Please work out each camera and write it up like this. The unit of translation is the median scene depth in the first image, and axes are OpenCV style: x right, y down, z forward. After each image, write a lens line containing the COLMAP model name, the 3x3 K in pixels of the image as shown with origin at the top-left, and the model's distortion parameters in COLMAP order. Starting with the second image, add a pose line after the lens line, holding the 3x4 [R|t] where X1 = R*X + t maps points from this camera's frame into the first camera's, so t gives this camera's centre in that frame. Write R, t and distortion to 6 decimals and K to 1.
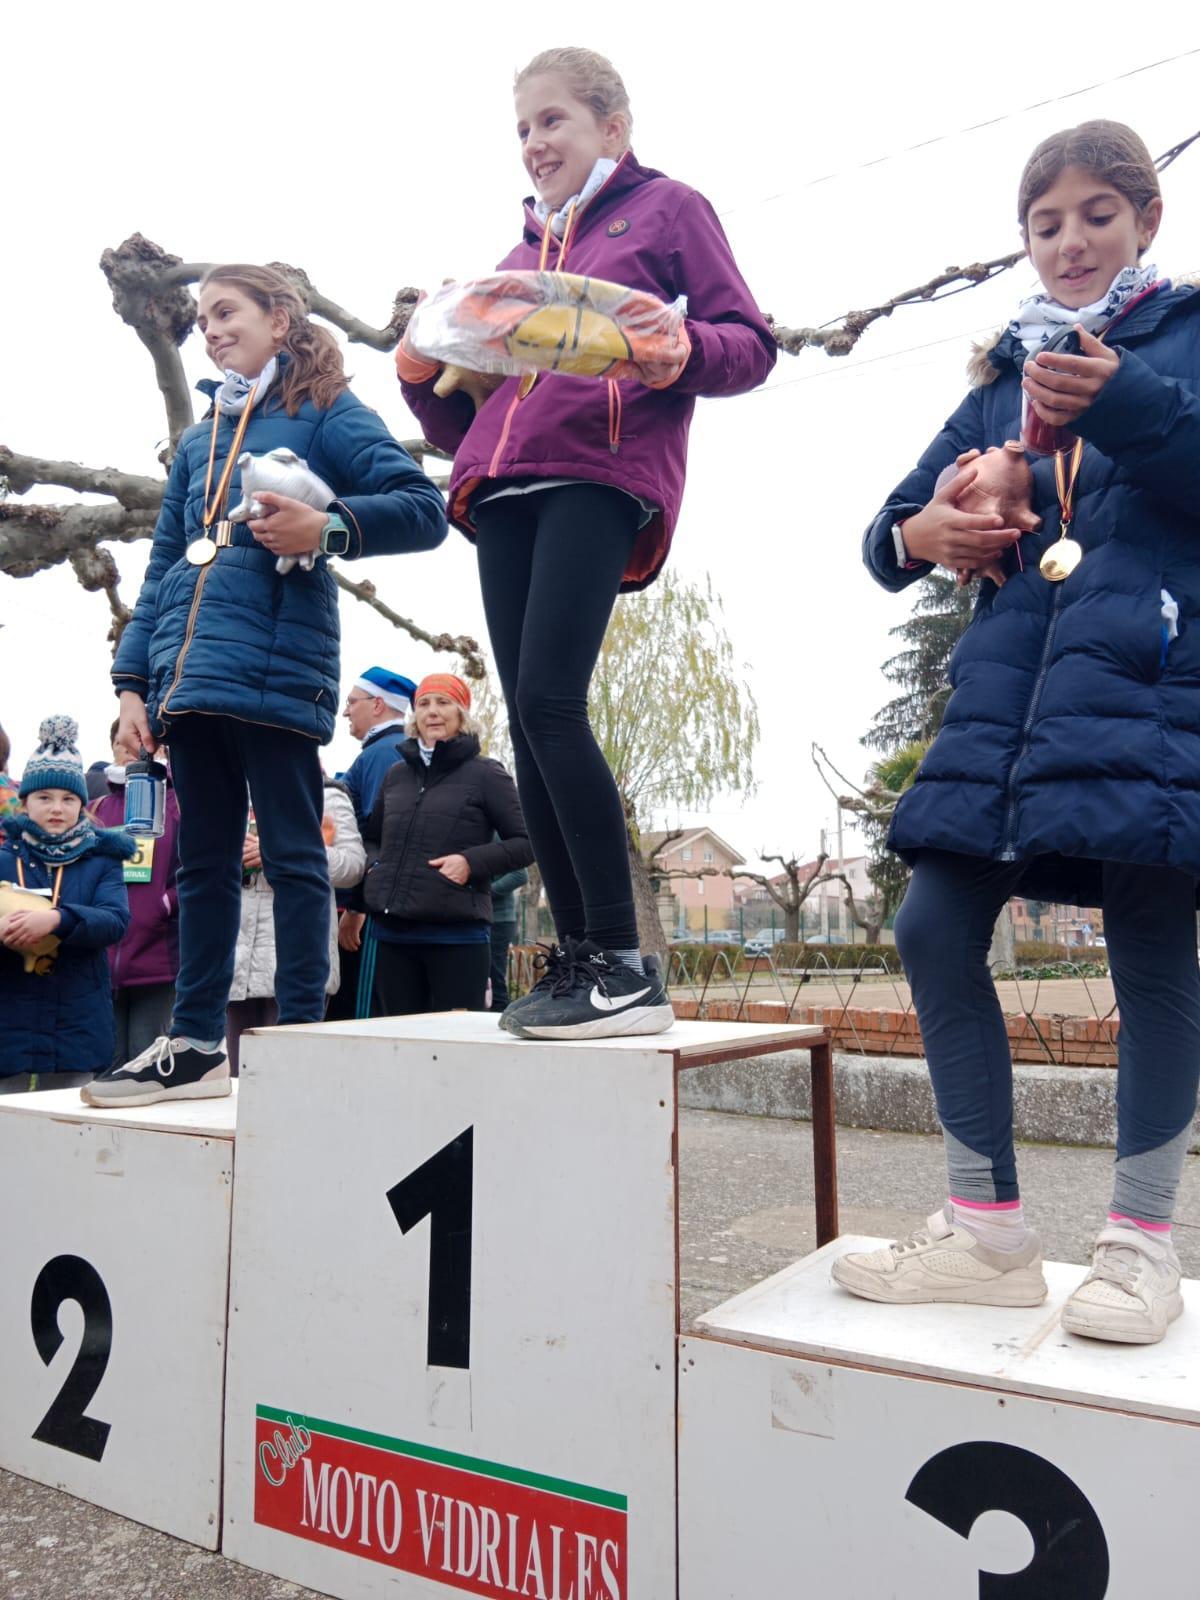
lens RADIAL K [[1231.9, 0, 596.7], [0, 1231.9, 796.9], [0, 0, 1]] dist [0.077832, -0.115069]
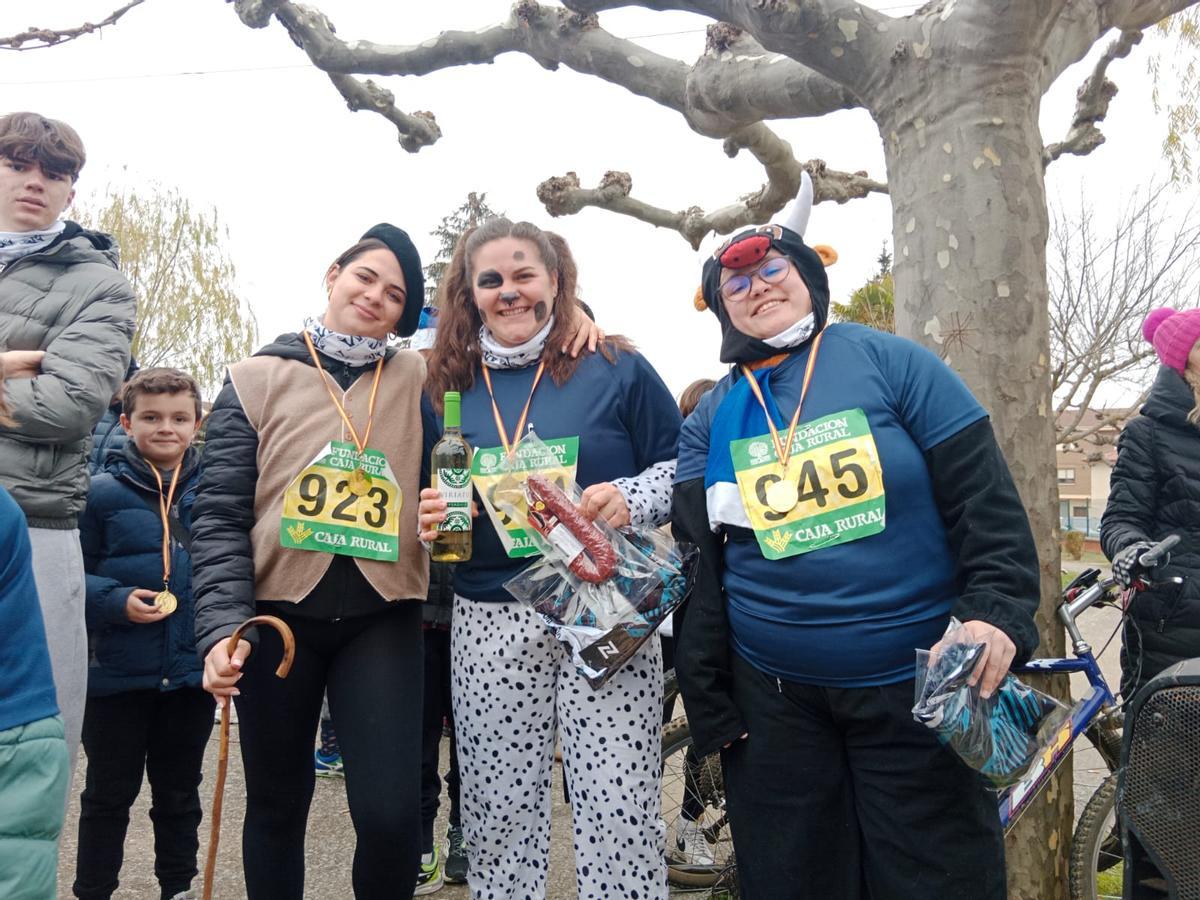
lens RADIAL K [[923.9, 0, 606.9], [0, 923.9, 437.4], [0, 0, 1]] dist [0.077832, -0.115069]
pose [[0.920402, 0.060668, 0.386237, 0.481114], [-0.081526, 0.995953, 0.037838, -0.084668], [-0.382378, -0.066315, 0.921623, -0.146926]]
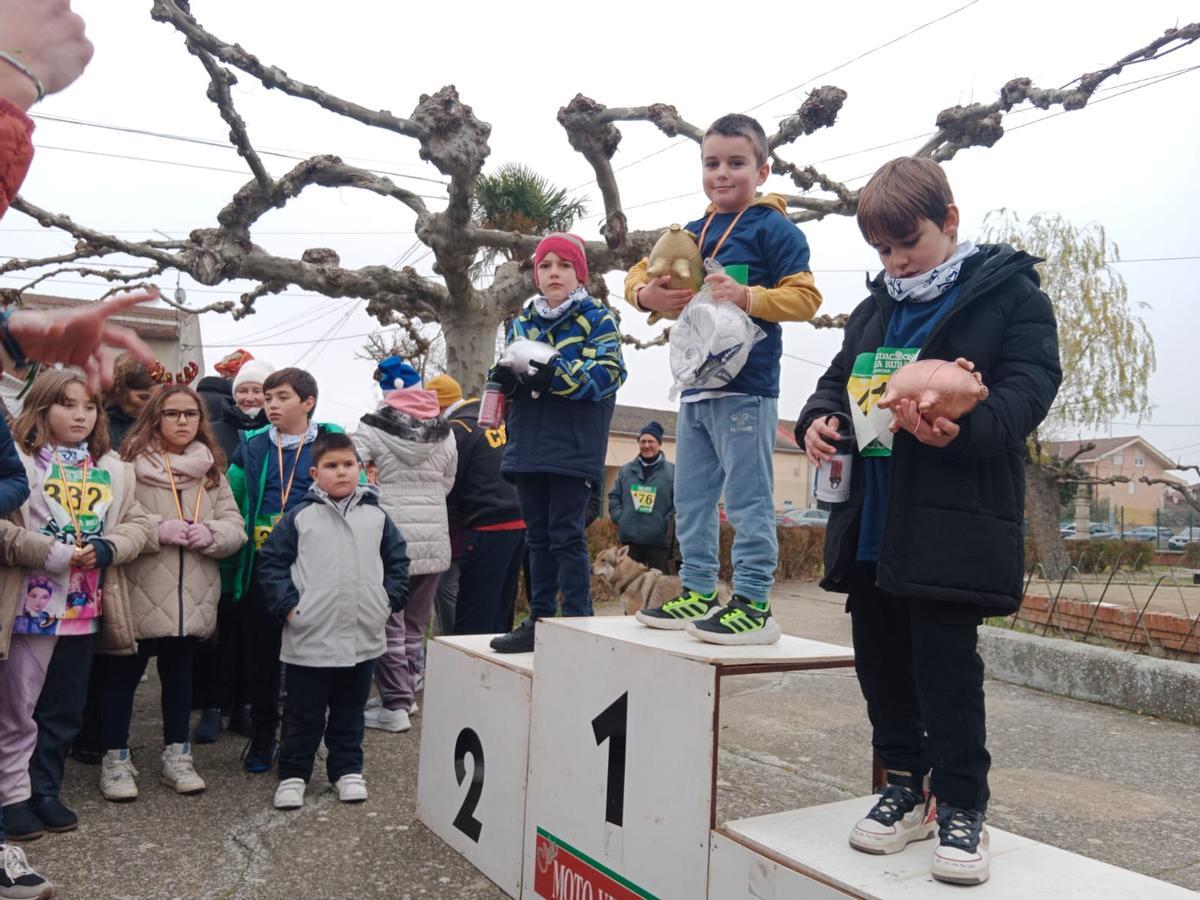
lens RADIAL K [[923.9, 0, 600.2], [0, 923.9, 438.9], [0, 0, 1]] dist [0.077832, -0.115069]
pose [[0.905444, 0.010718, -0.424331, 0.168578], [0.003018, 0.999493, 0.031685, -0.053118], [0.424455, -0.029970, 0.904953, -0.077129]]
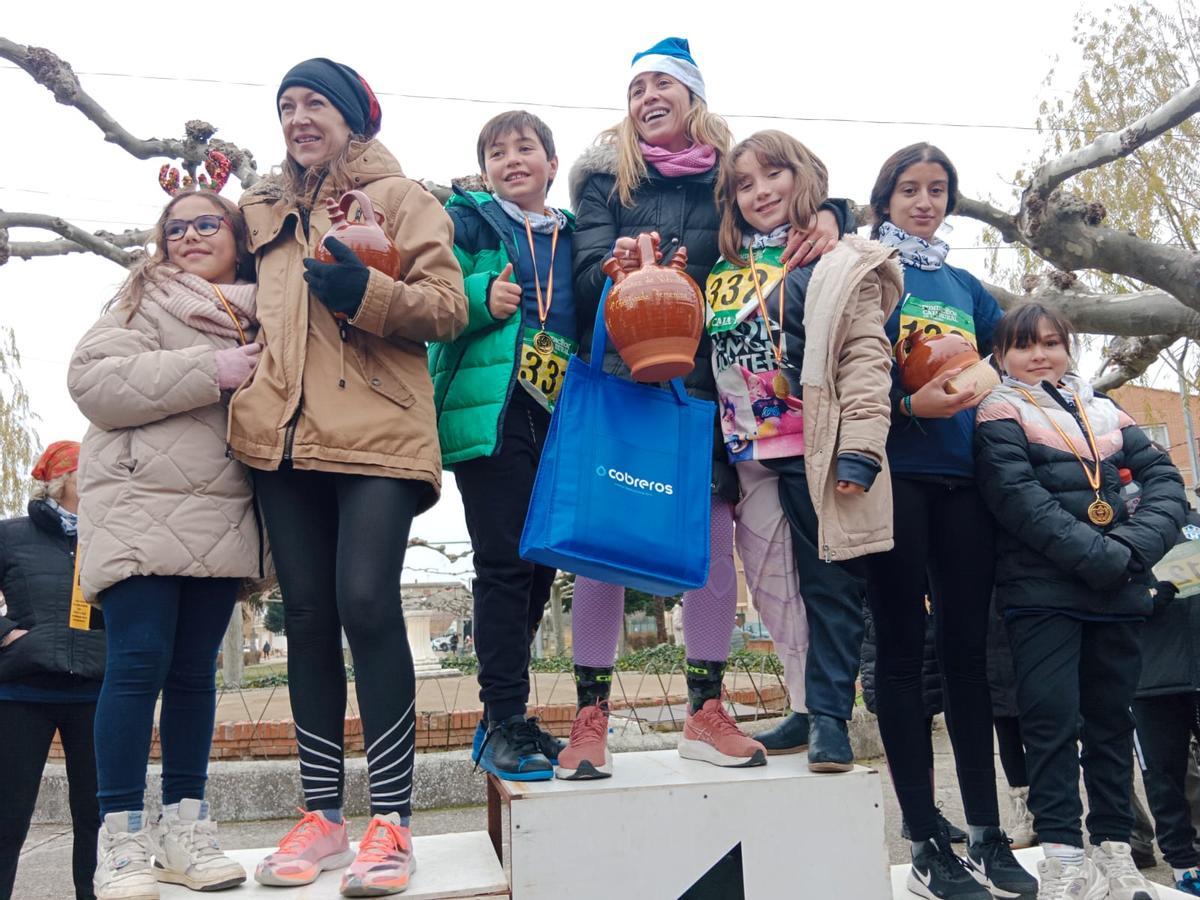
lens RADIAL K [[923.9, 0, 593.8], [0, 923.9, 437.2], [0, 0, 1]] dist [0.077832, -0.115069]
pose [[0.732301, 0.116589, 0.670926, -0.405699], [-0.044367, 0.991310, -0.123837, -0.022492], [-0.679534, 0.060919, 0.731111, 0.121917]]
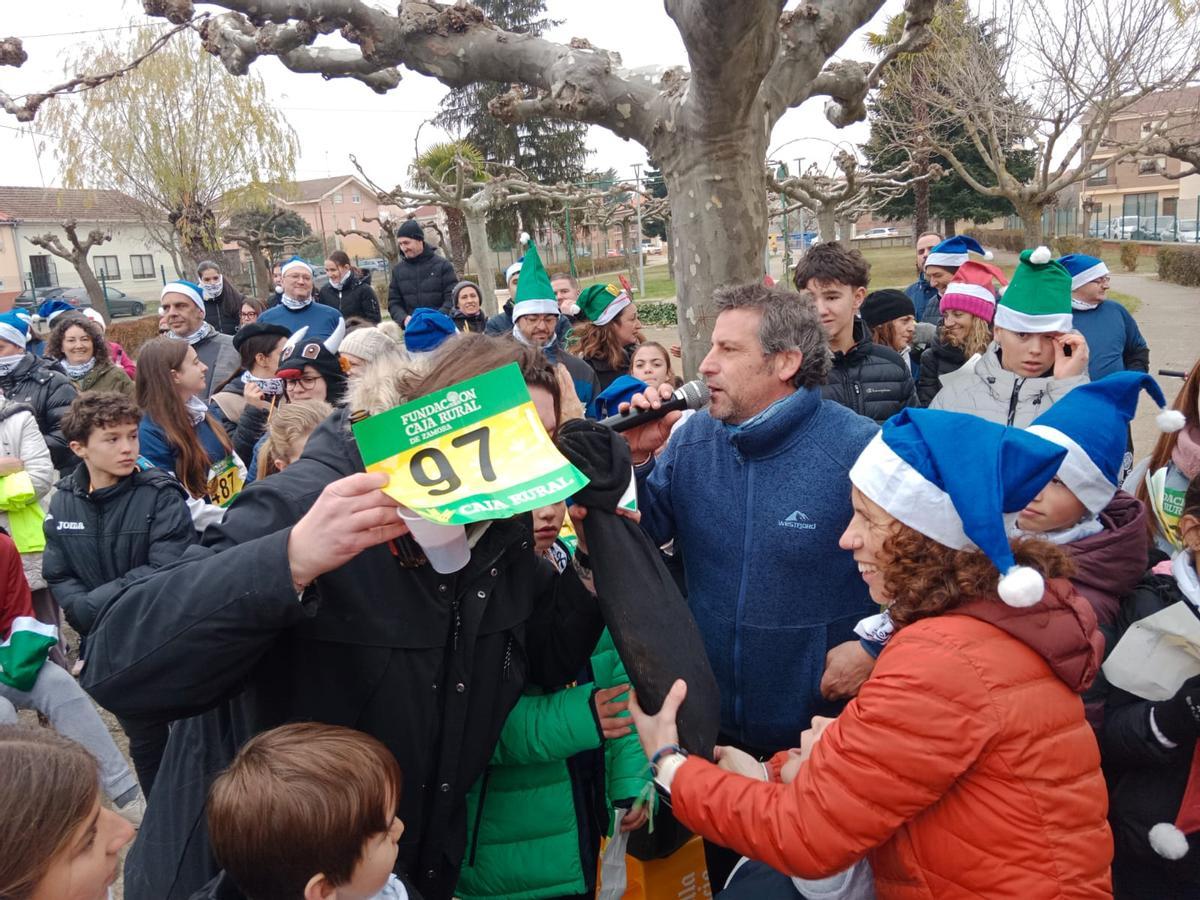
lens RADIAL K [[921.3, 0, 601.4], [0, 921.3, 442.7], [0, 0, 1]] dist [0.091223, -0.124370]
pose [[0.947875, -0.126848, 0.292304, 0.521037], [0.028685, 0.947590, 0.318198, -0.330399], [-0.317347, -0.293227, 0.901836, -0.540670]]
